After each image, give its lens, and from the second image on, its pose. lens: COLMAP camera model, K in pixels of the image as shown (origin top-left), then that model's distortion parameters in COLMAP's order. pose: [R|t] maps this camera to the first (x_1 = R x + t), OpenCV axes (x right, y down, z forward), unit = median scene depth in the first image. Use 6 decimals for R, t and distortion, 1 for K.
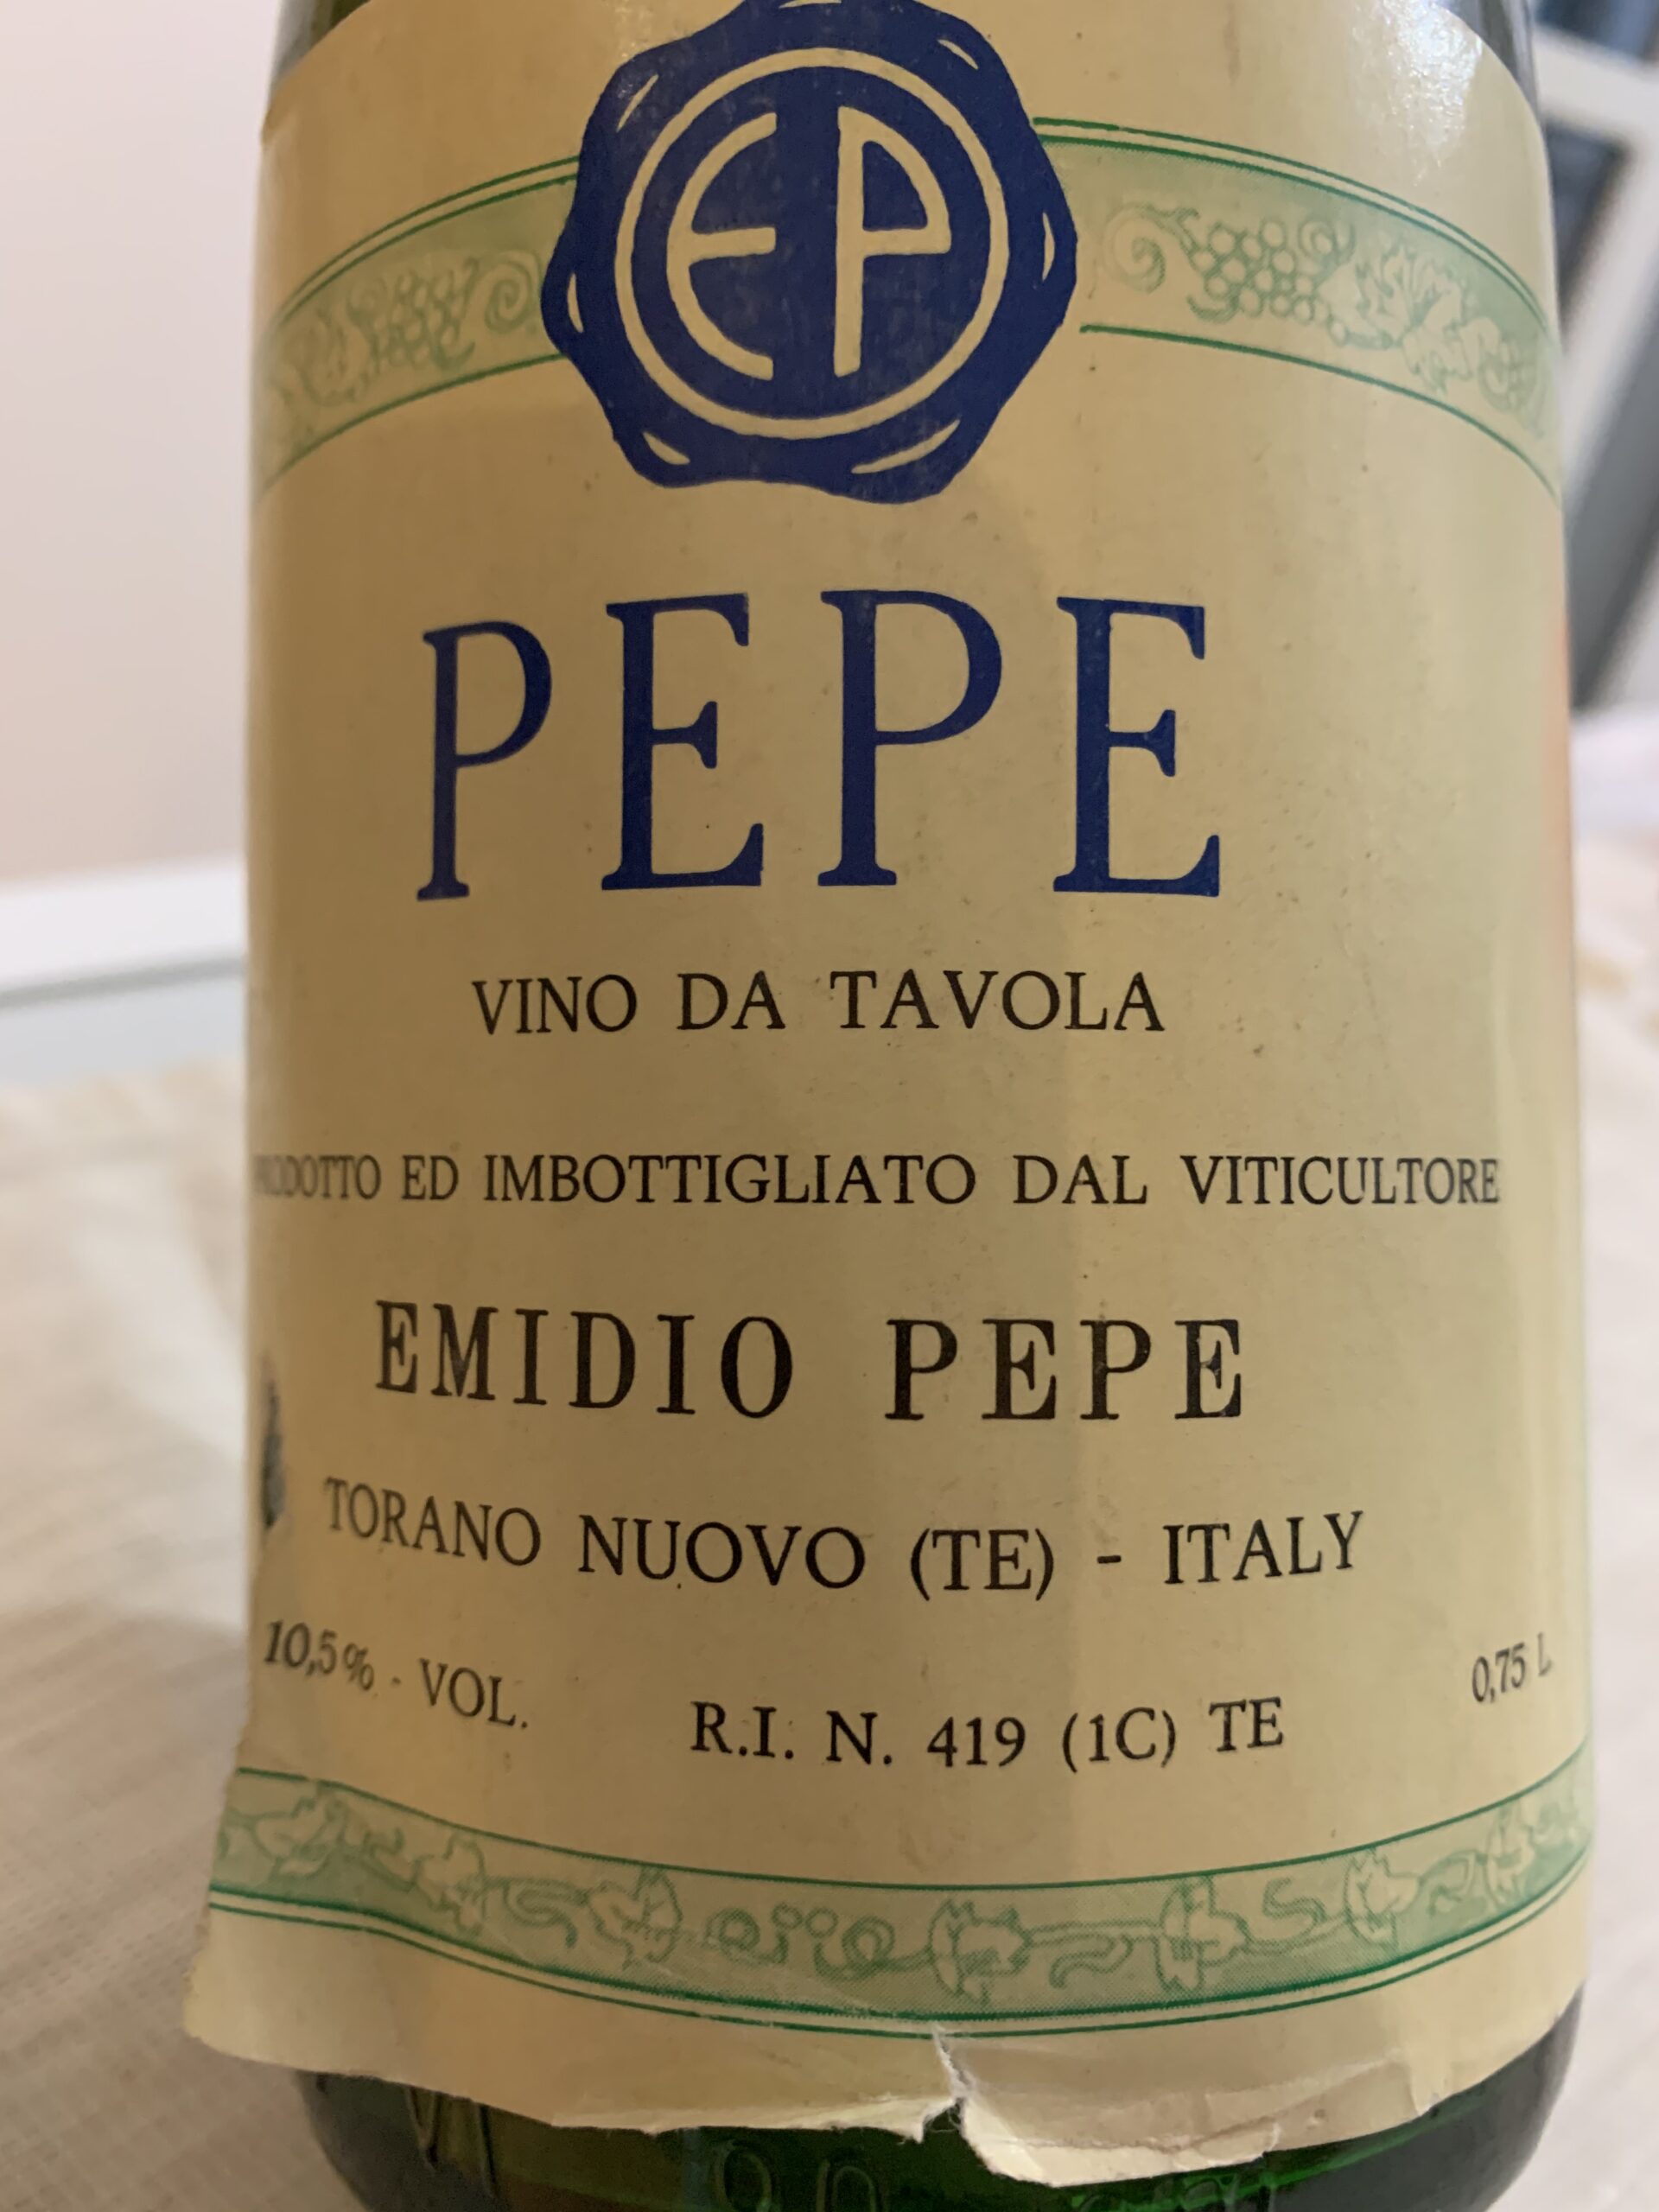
lens RADIAL K [[1710.3, 0, 829.5], [0, 1710.3, 1106.0], [0, 0, 1]] dist [0.076738, -0.270518]
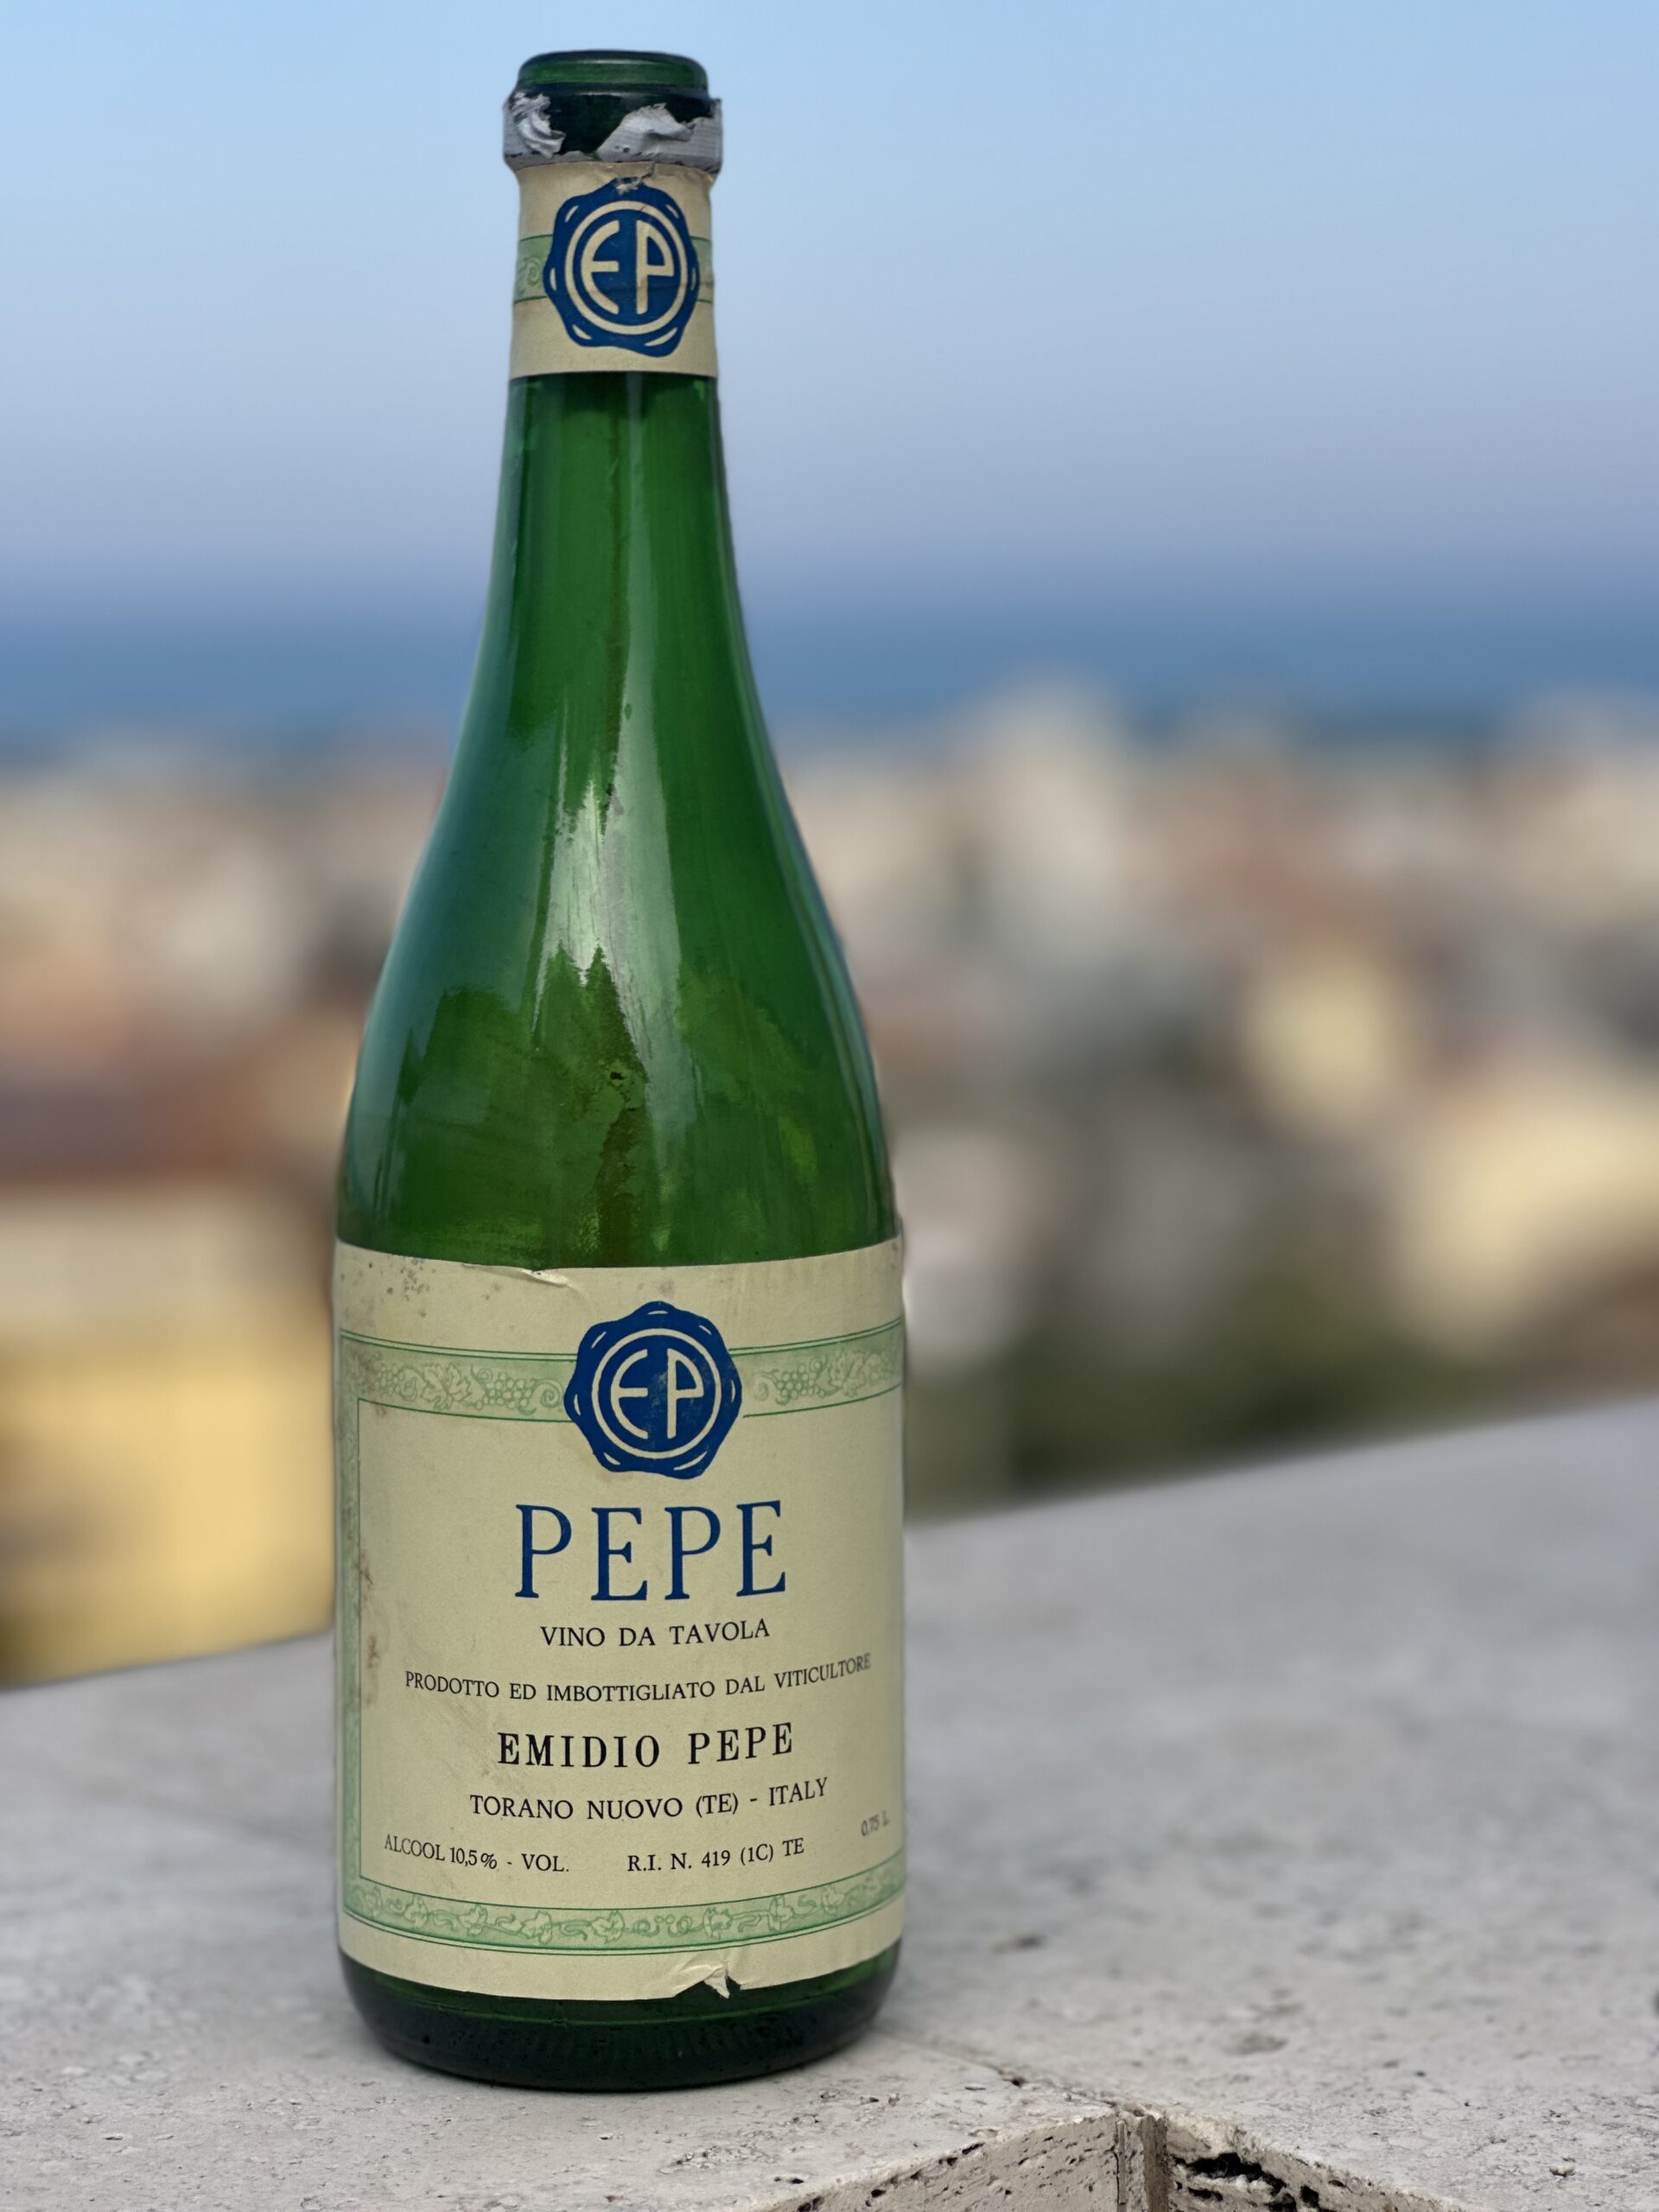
lens RADIAL K [[4888.8, 0, 829.5], [0, 4888.8, 1106.0], [0, 0, 1]] dist [-0.640592, 20.305700]
pose [[0.946205, -0.041371, 0.320913, -2.515731], [-0.003182, 0.990555, 0.137079, -2.222519], [-0.323553, -0.130726, 0.937136, -7.250642]]
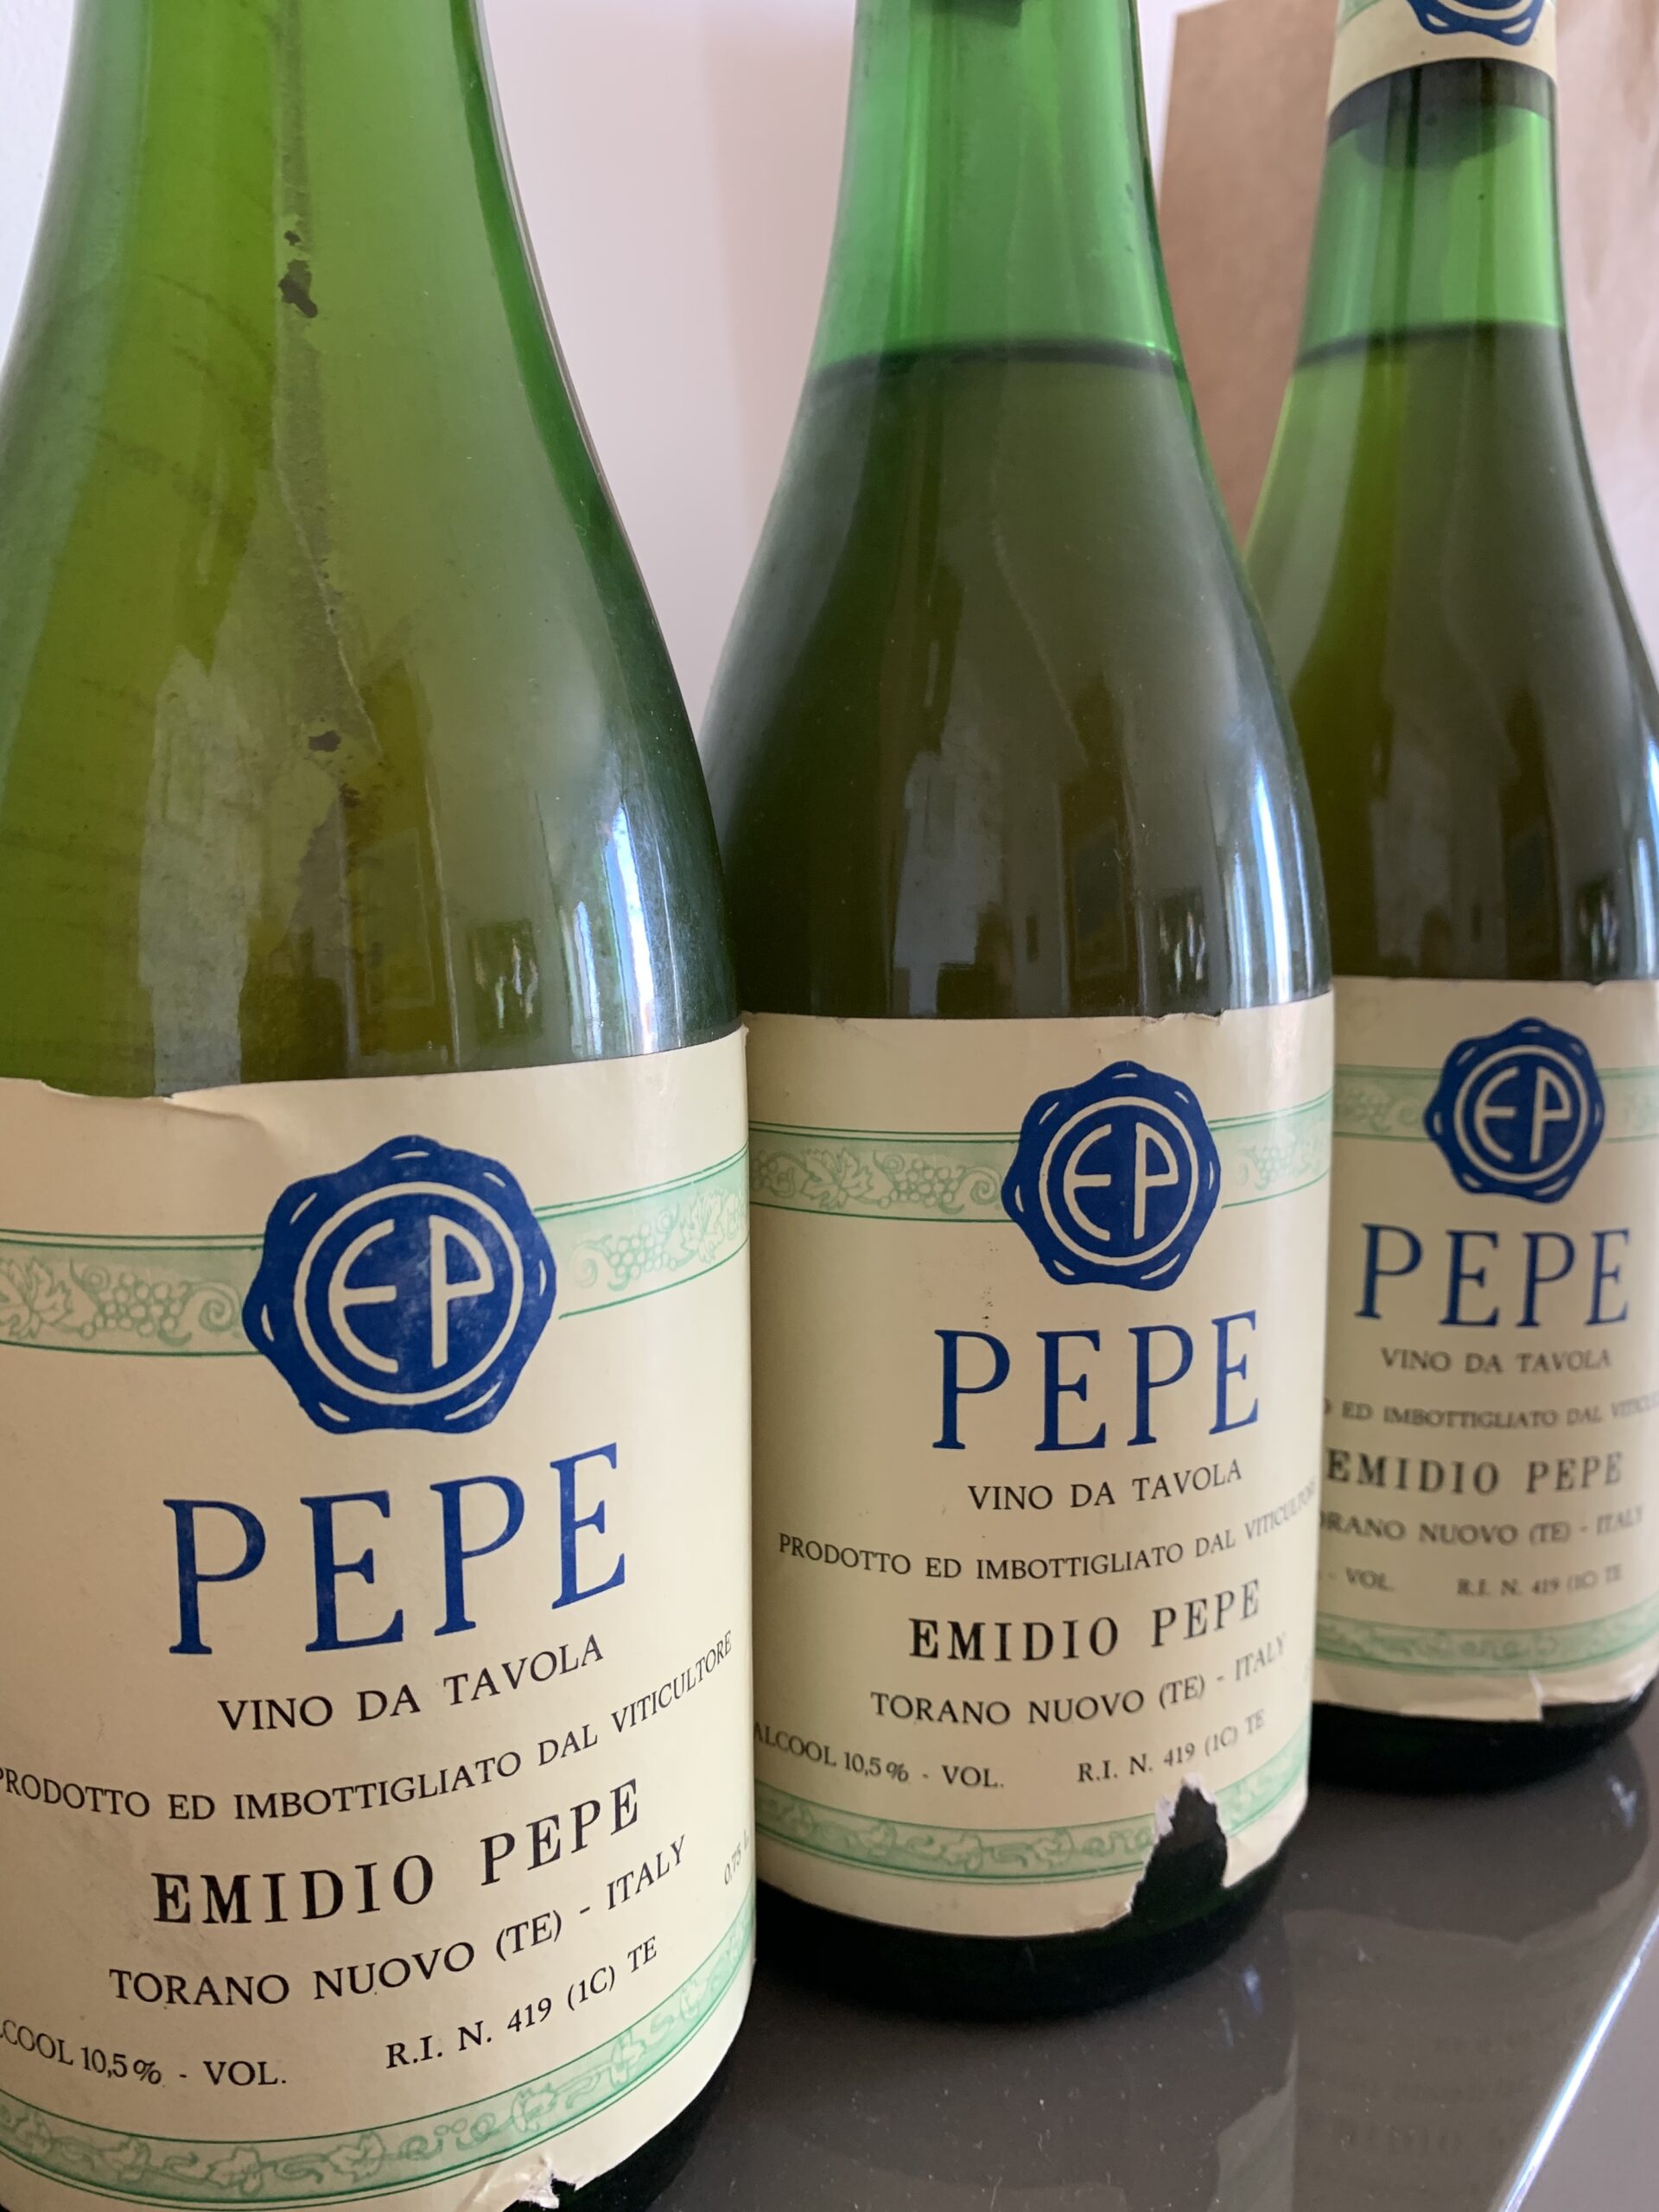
lens RADIAL K [[1715.8, 0, 791.7], [0, 1715.8, 1060.5], [0, 0, 1]] dist [-0.067184, 0.078781]
pose [[0.849809, -0.080692, 0.520877, -0.581367], [-0.011192, 0.985227, 0.170887, -1.051029], [-0.526972, -0.151052, 0.836352, -0.645270]]
